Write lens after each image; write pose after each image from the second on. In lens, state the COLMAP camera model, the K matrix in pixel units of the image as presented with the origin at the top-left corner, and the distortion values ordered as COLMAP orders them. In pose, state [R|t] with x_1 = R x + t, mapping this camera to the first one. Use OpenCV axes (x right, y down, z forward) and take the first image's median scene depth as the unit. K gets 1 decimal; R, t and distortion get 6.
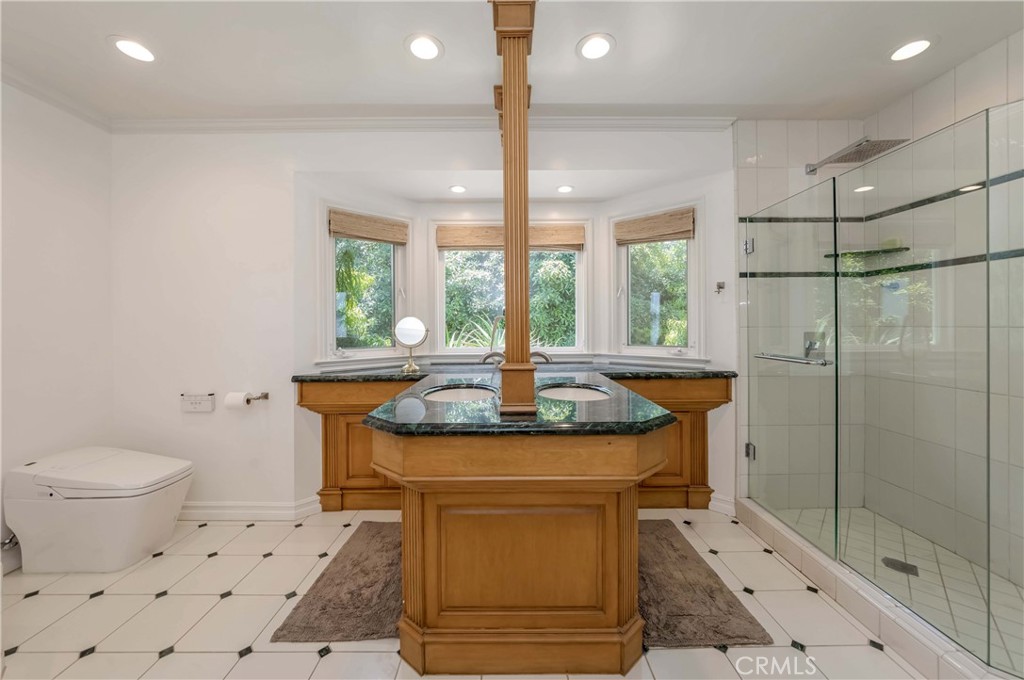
lens RADIAL K [[378.0, 0, 509.7], [0, 378.0, 329.3], [0, 0, 1]] dist [-0.008451, 0.000025]
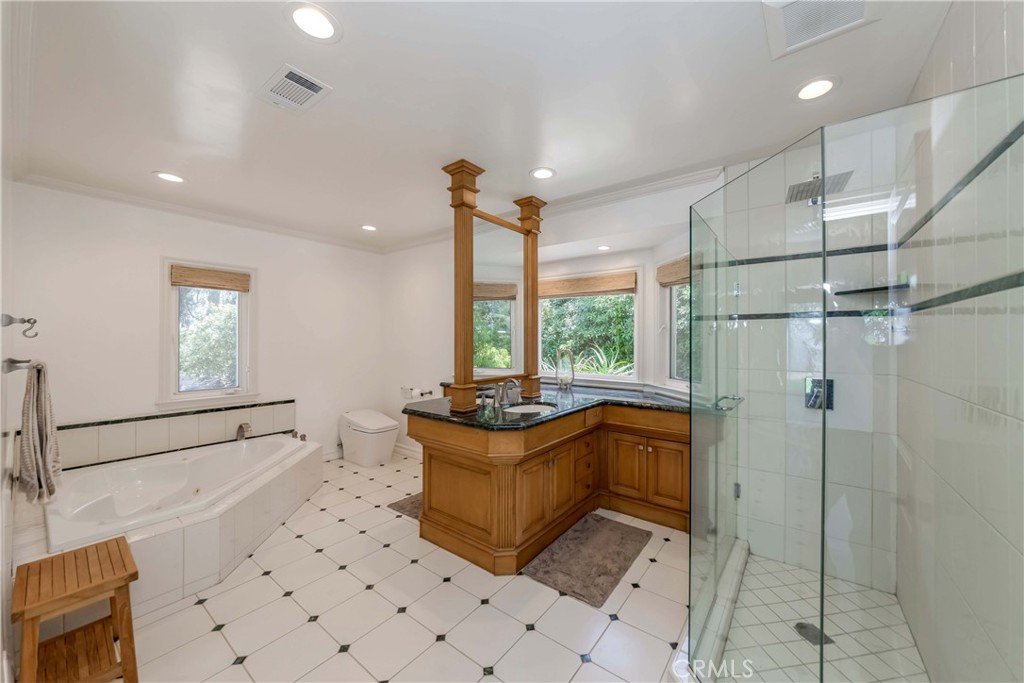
lens RADIAL K [[366.0, 0, 518.1], [0, 366.0, 343.1], [0, 0, 1]] dist [-0.001054, -0.000097]
pose [[0.799883, 0.010741, -0.600060, 0.819590], [-0.013237, 0.999912, 0.000253, -0.071978], [0.600010, 0.007740, 0.799955, -0.153466]]
